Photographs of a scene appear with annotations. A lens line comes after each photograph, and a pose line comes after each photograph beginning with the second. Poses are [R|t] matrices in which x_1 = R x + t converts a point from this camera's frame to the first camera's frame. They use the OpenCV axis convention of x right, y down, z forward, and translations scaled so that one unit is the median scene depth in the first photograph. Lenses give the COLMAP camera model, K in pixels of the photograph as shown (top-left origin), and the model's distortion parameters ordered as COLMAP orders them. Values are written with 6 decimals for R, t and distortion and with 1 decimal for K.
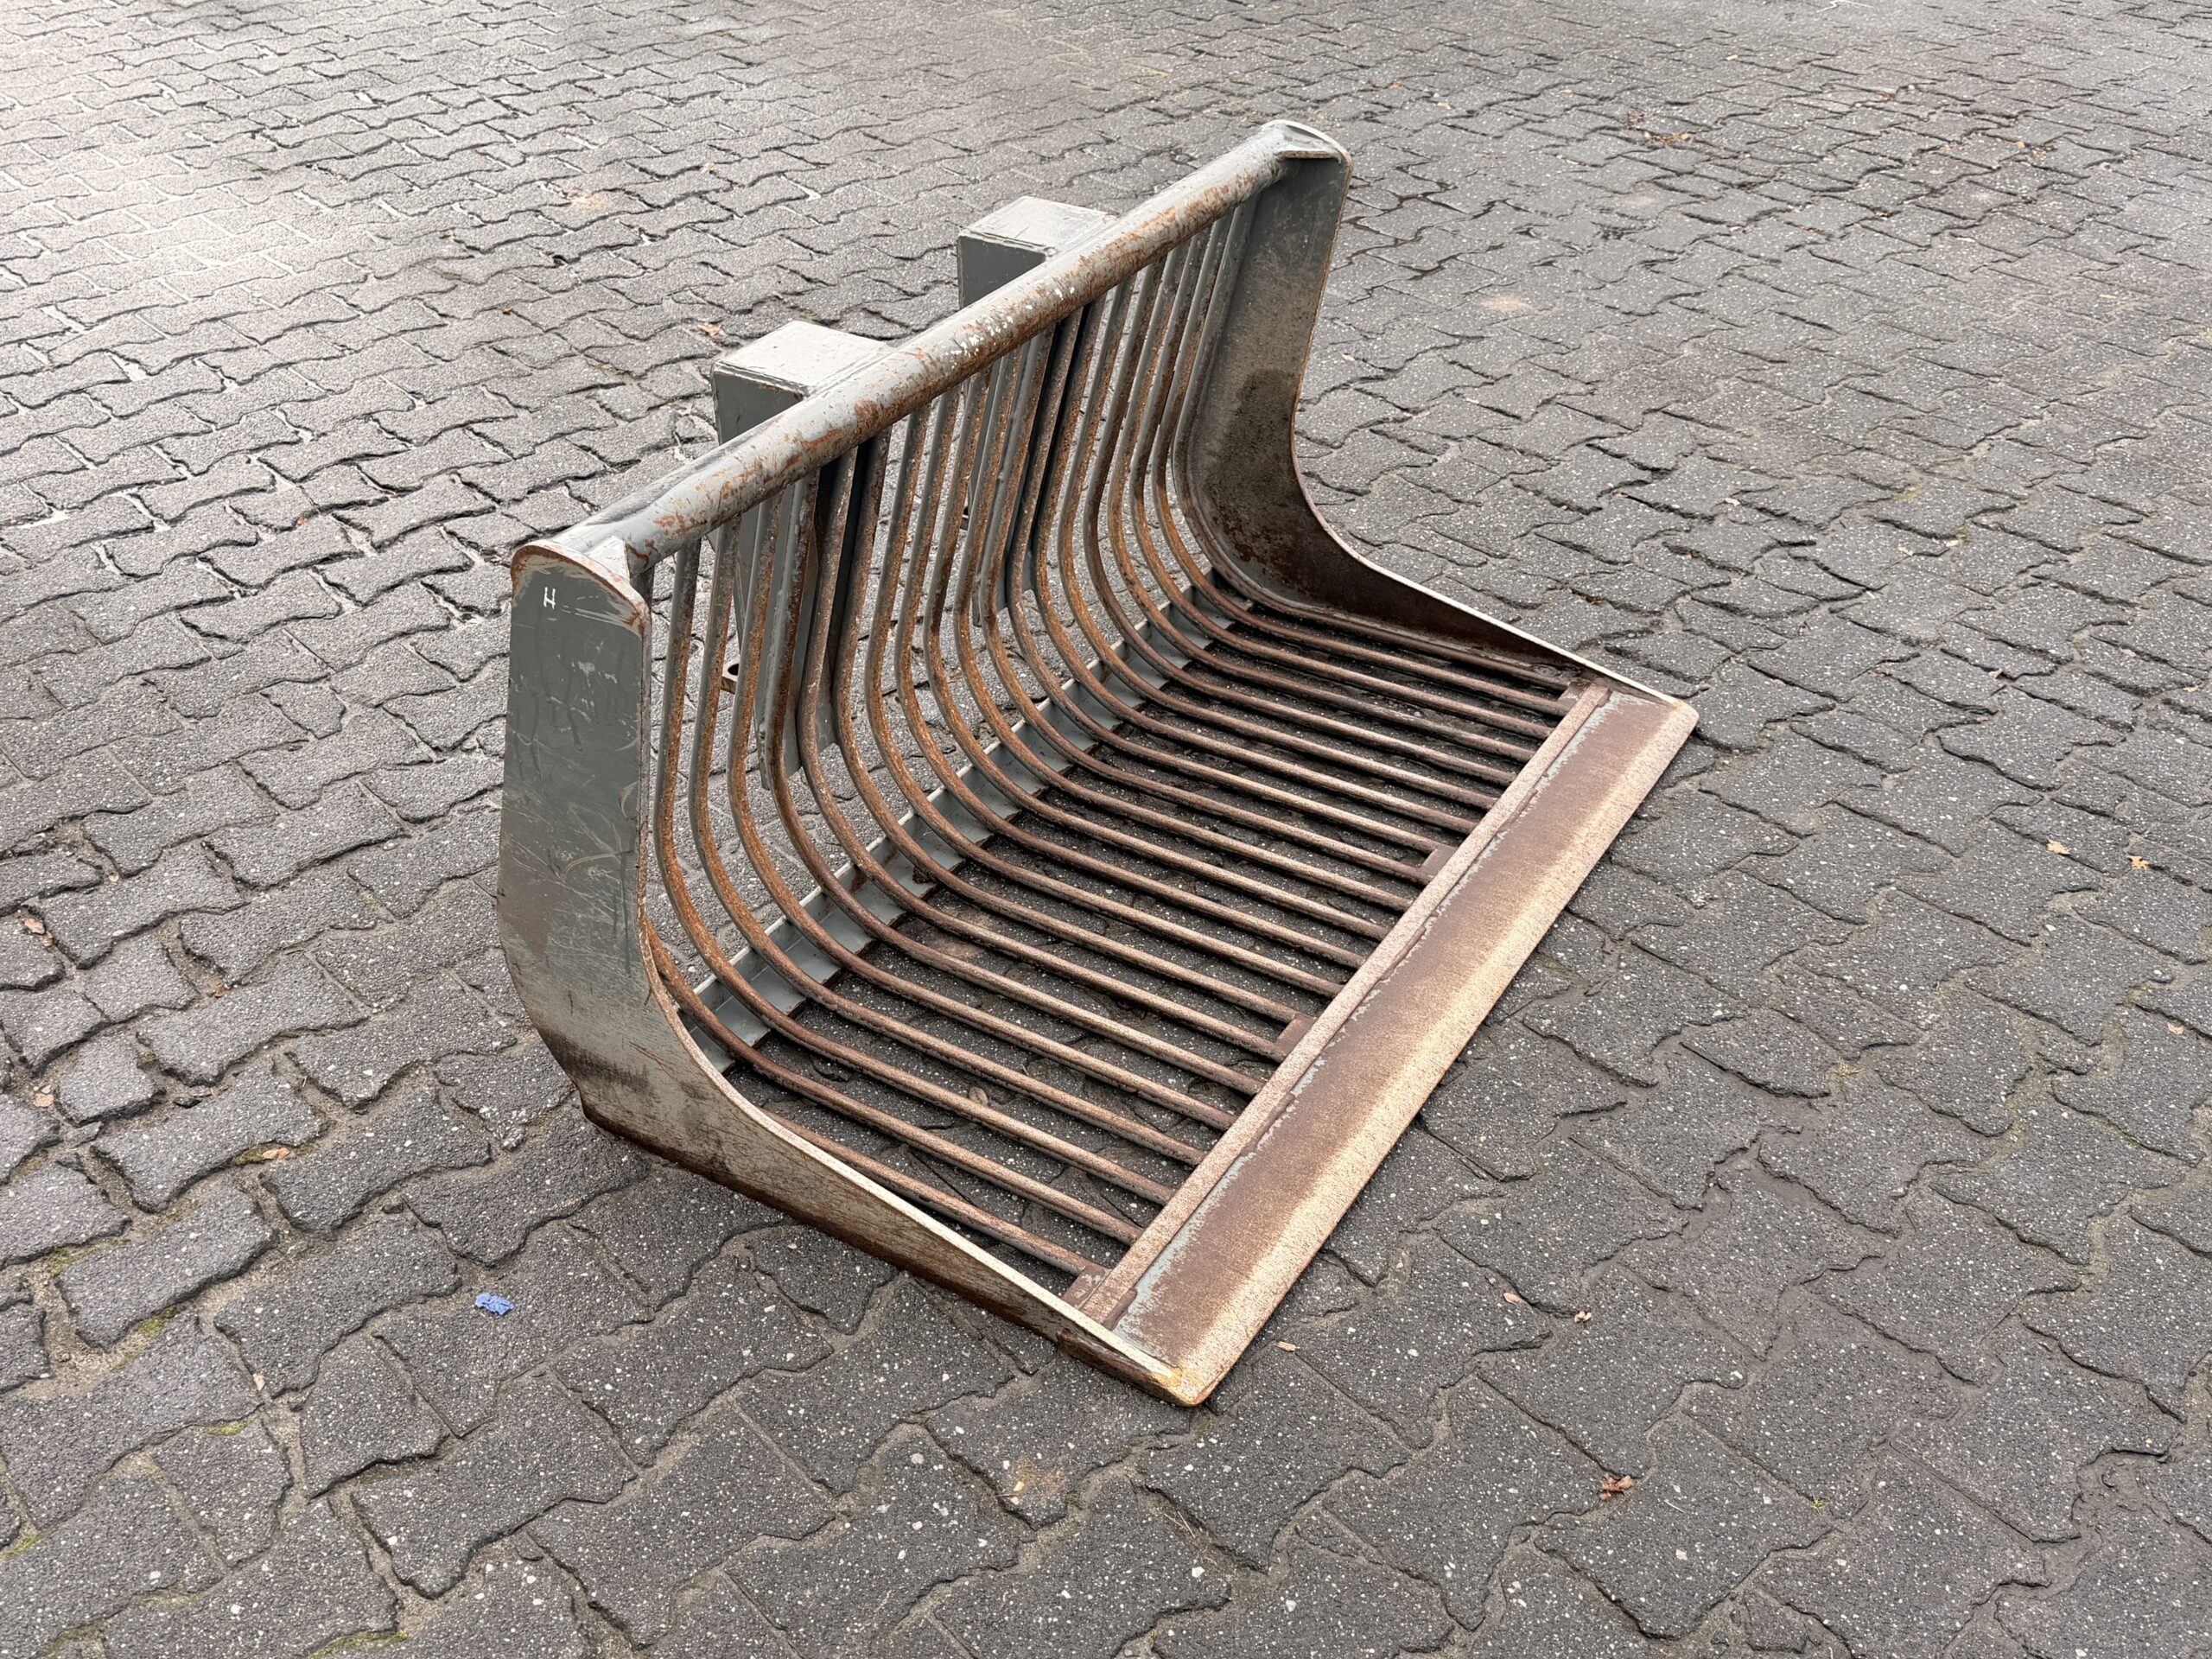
lens RADIAL K [[2124.4, 0, 1093.6], [0, 2124.4, 832.4], [0, 0, 1]] dist [0.183628, -0.387528]
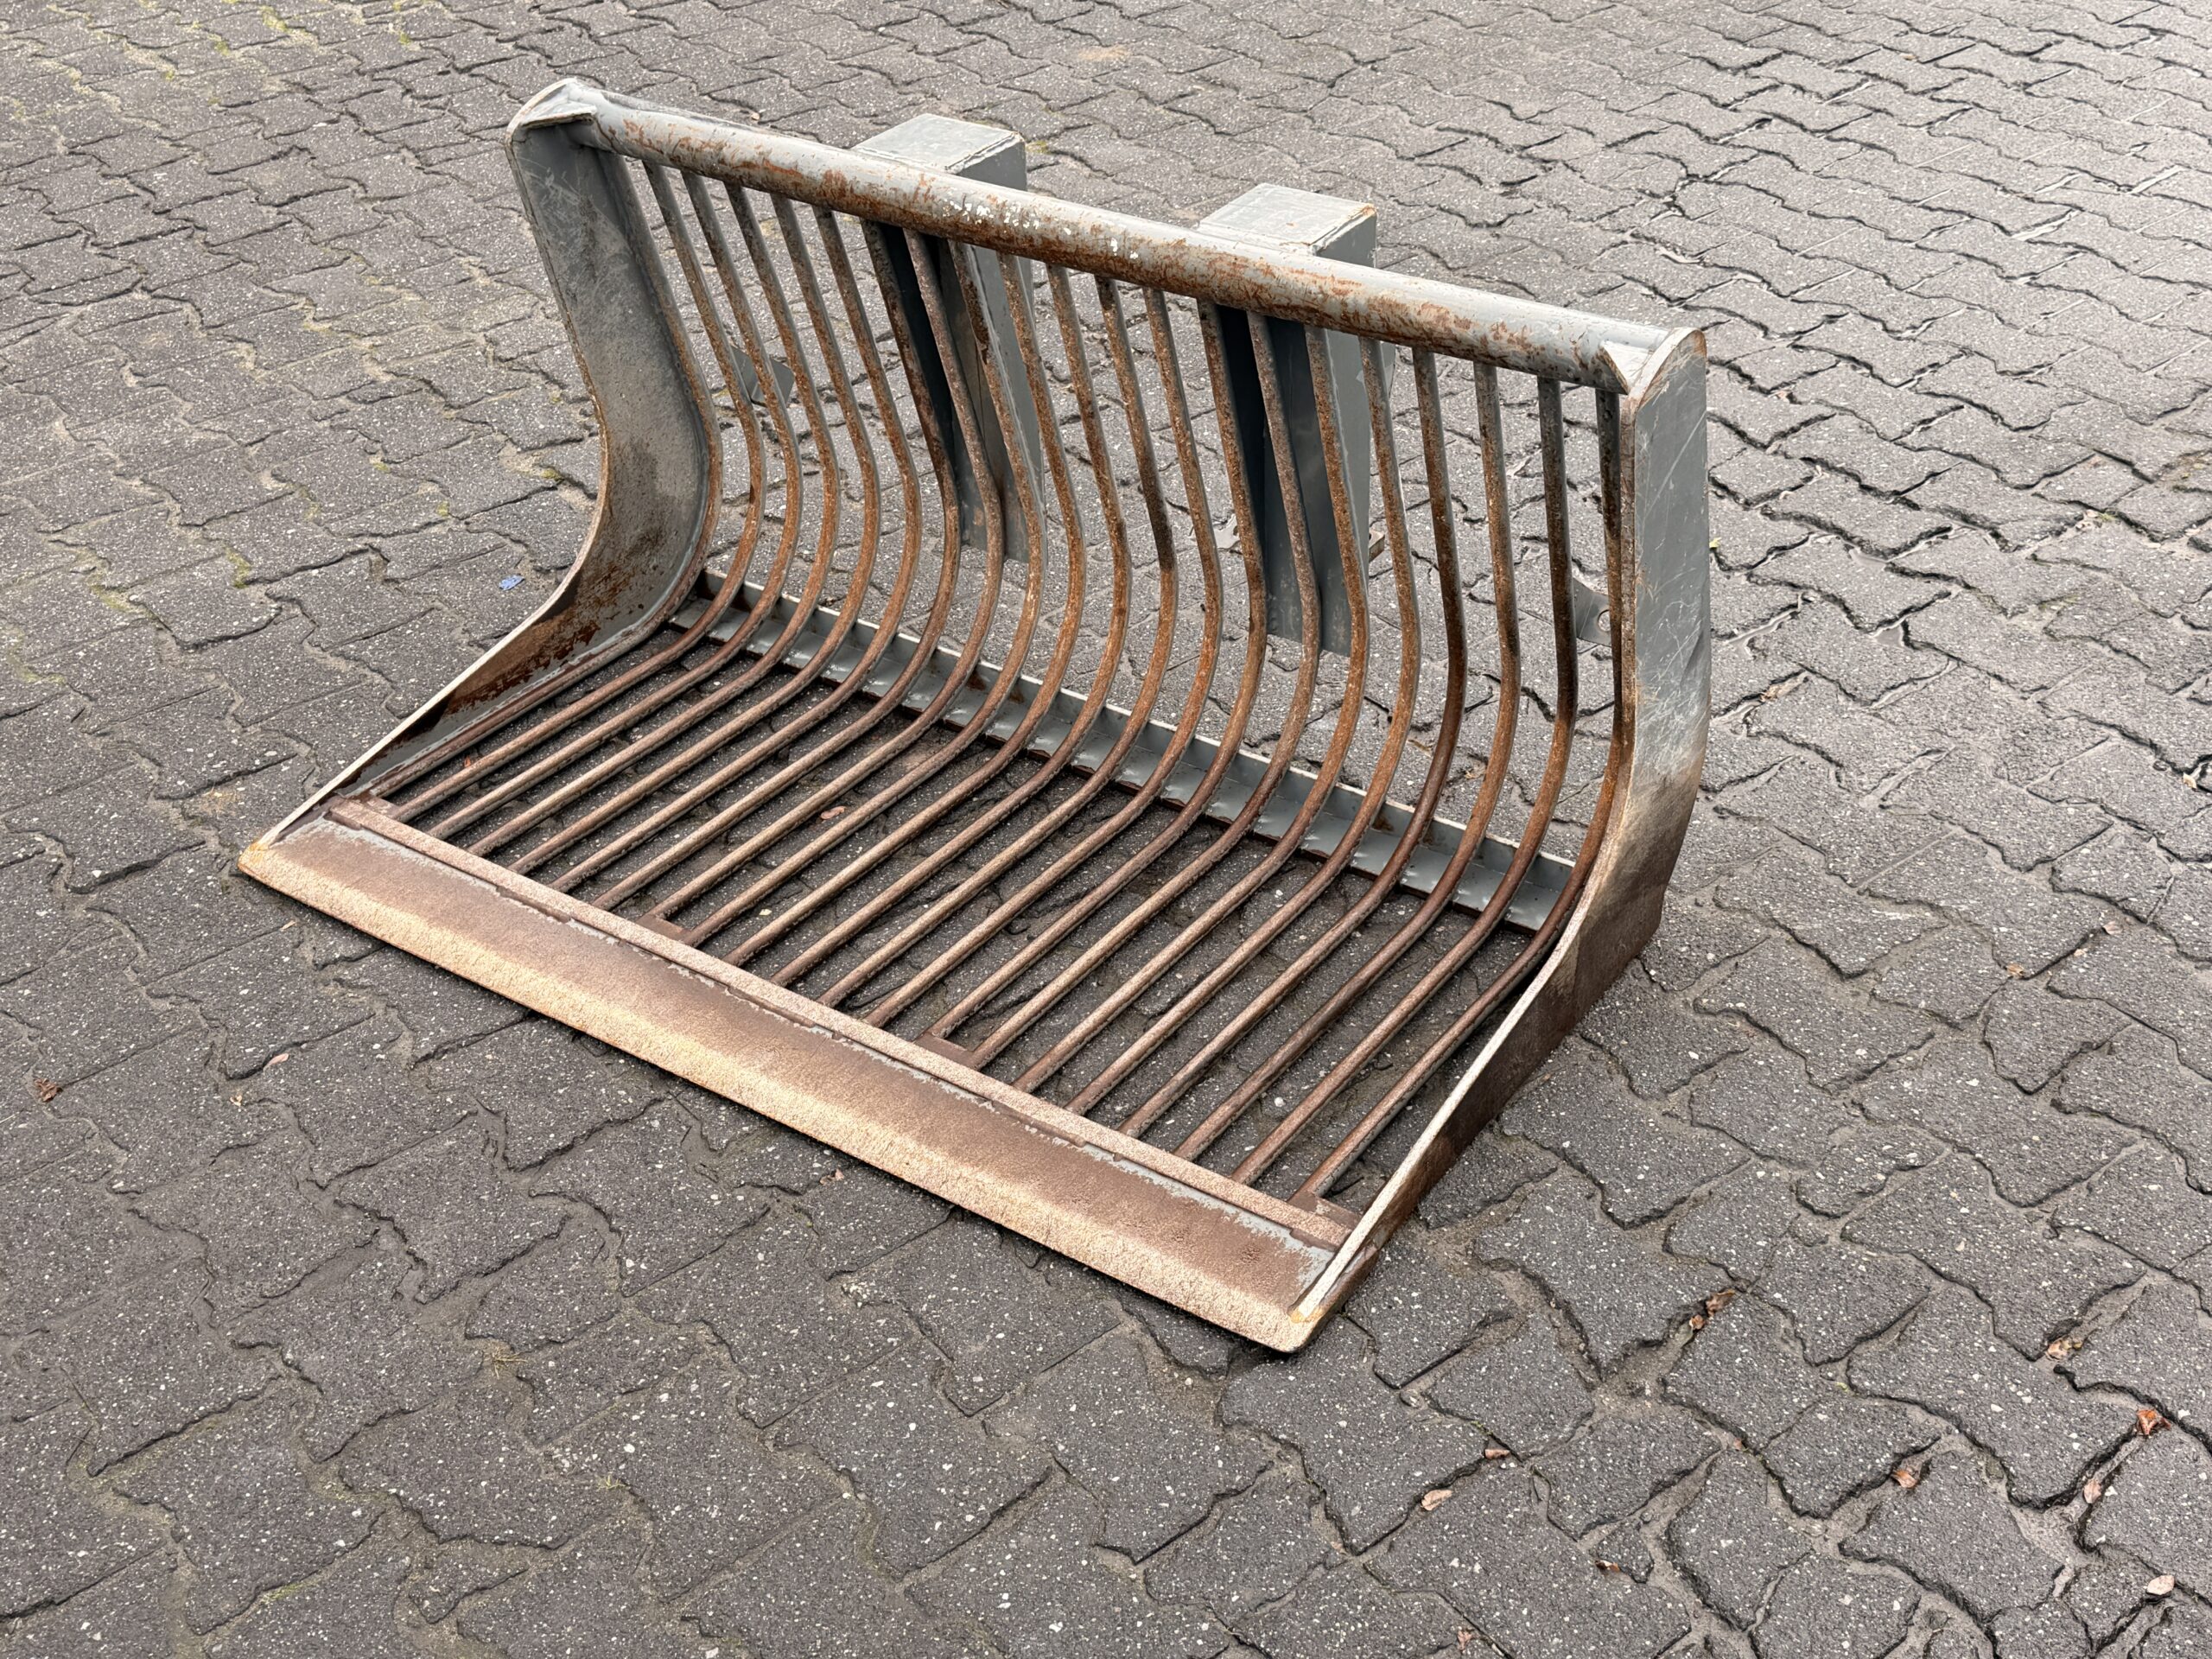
lens RADIAL K [[2543.1, 0, 1106.0], [0, 2543.1, 829.5], [0, 0, 1]] dist [0.201125, -0.483764]
pose [[-0.050689, 0.573778, -0.817441, 1.070838], [-0.547186, 0.668755, 0.503343, -0.670438], [0.835475, 0.472806, 0.280065, 0.871107]]
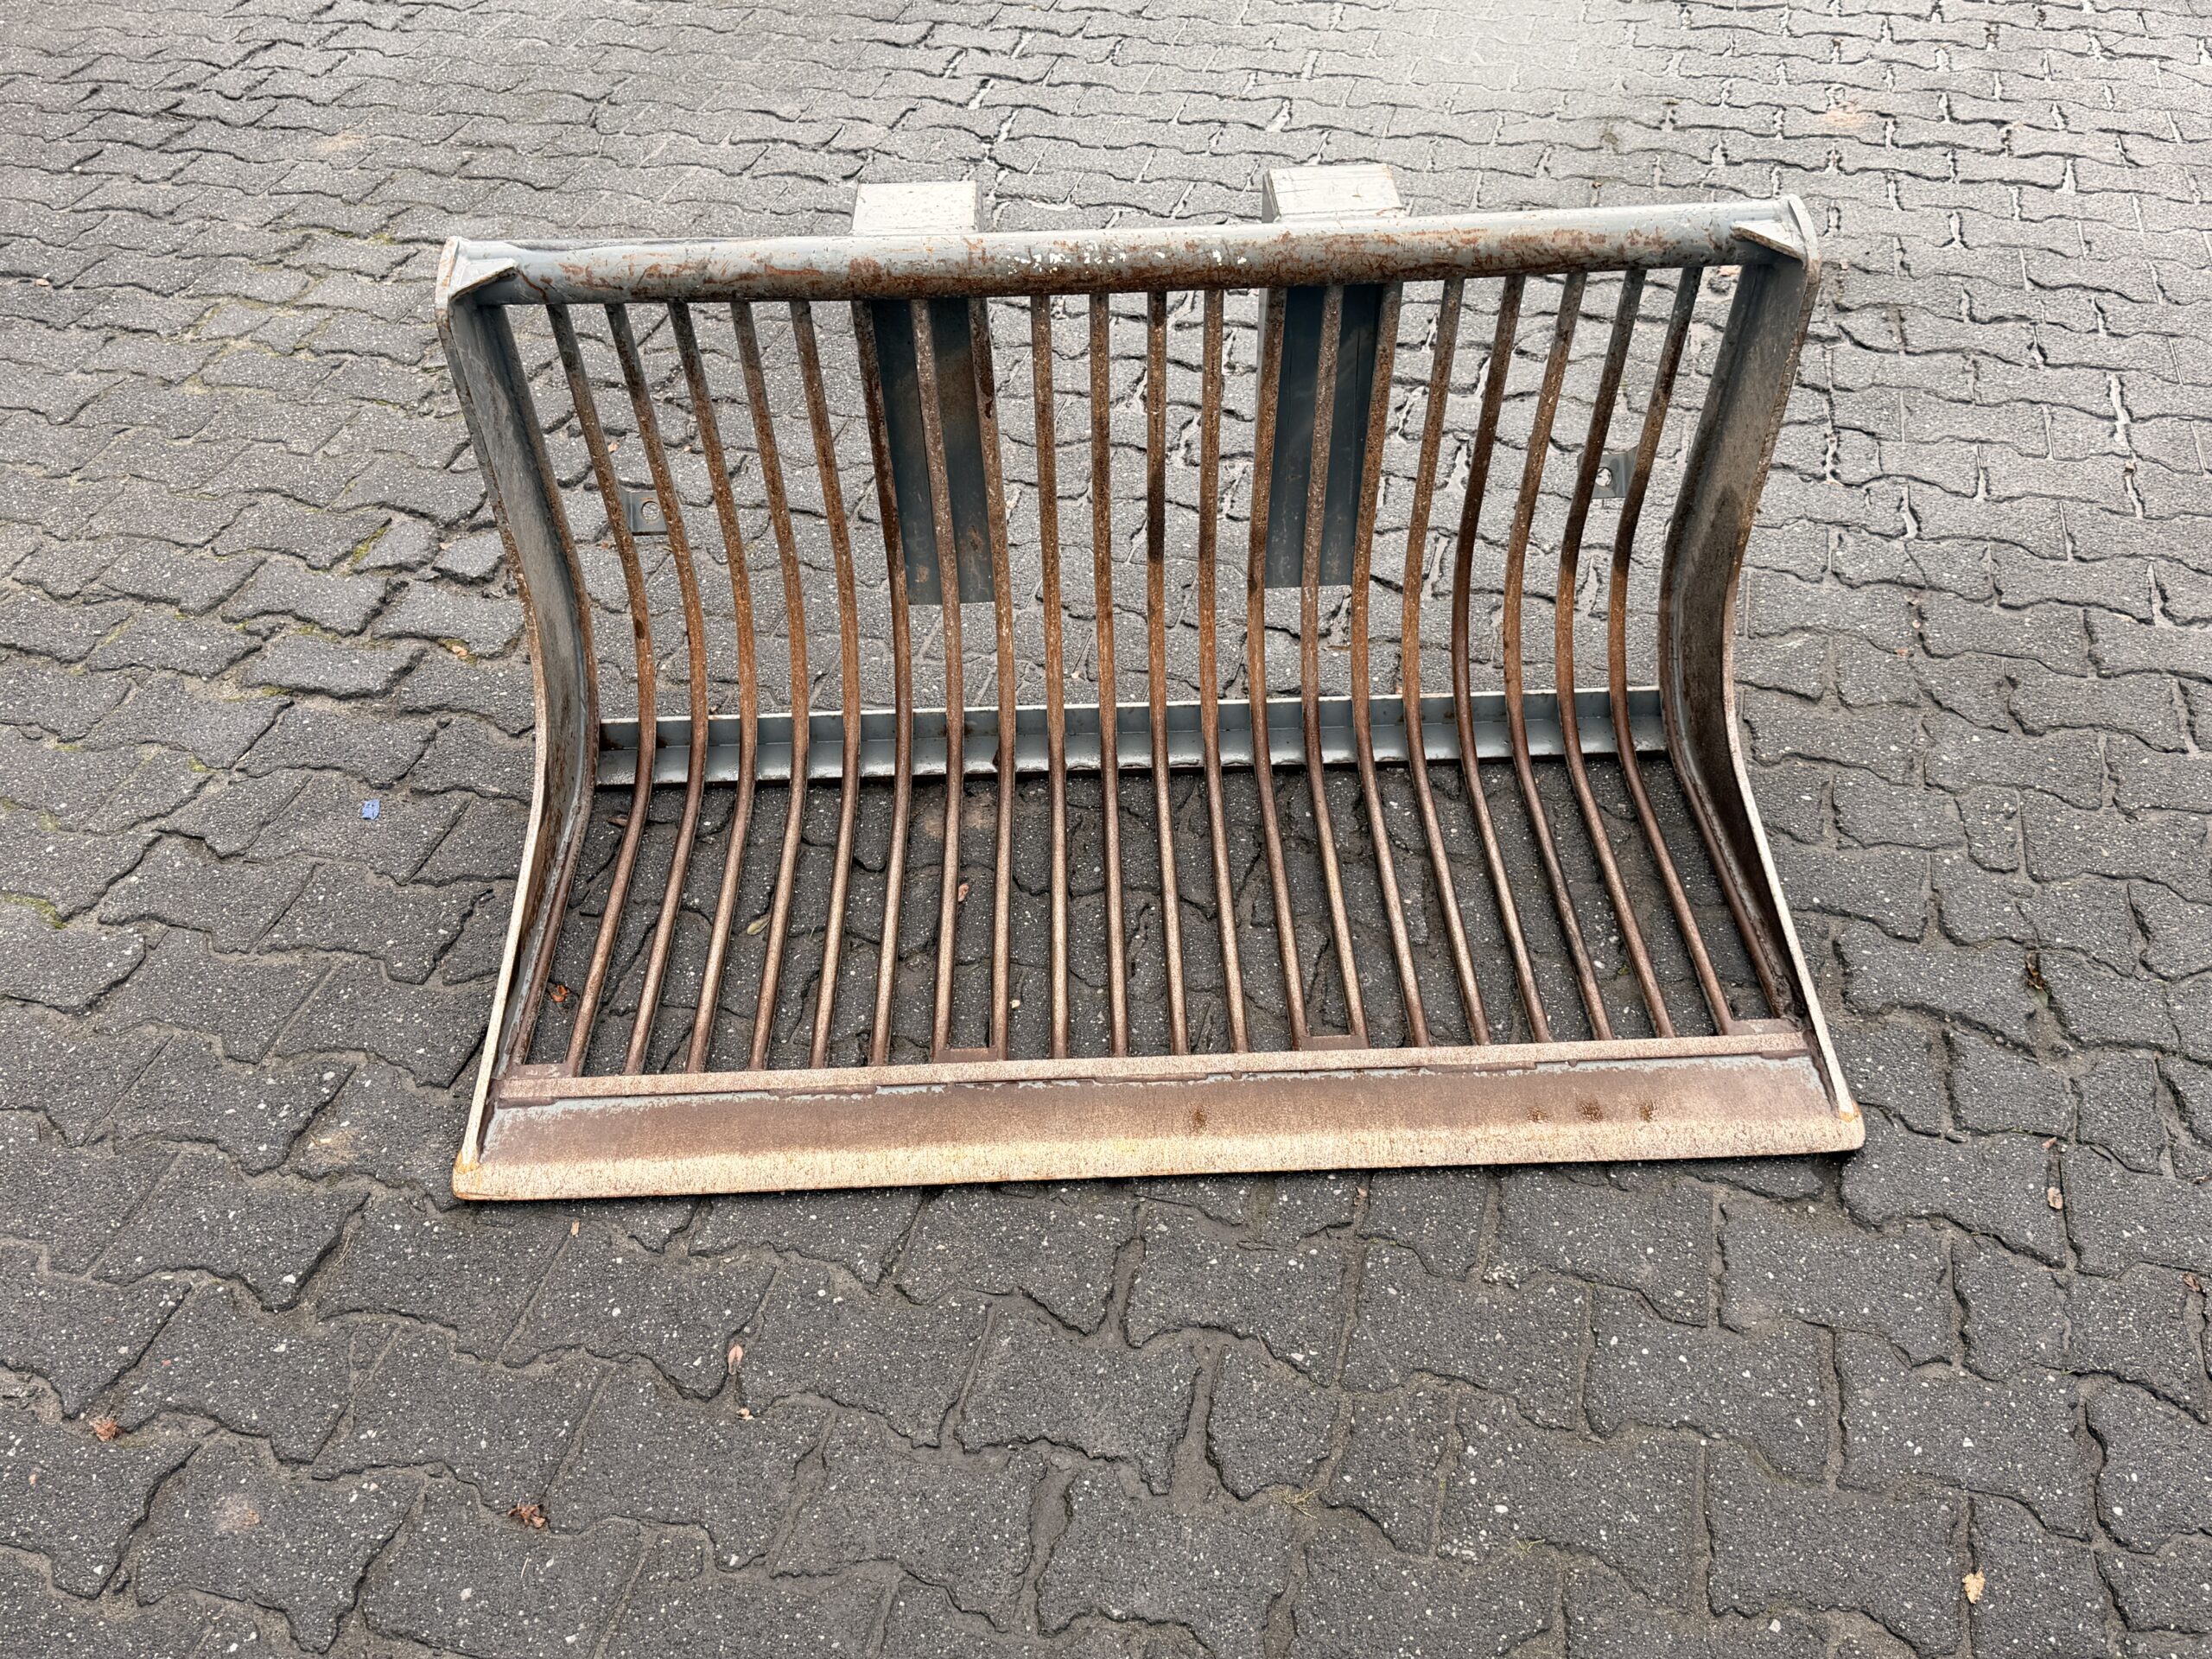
lens RADIAL K [[2124.4, 0, 1093.6], [0, 2124.4, 832.4], [0, 0, 1]] dist [0.183628, -0.387528]
pose [[0.552027, 0.517246, -0.654005, 0.732691], [-0.467301, 0.841506, 0.271104, -0.287667], [0.690577, 0.155960, 0.706243, 0.377988]]
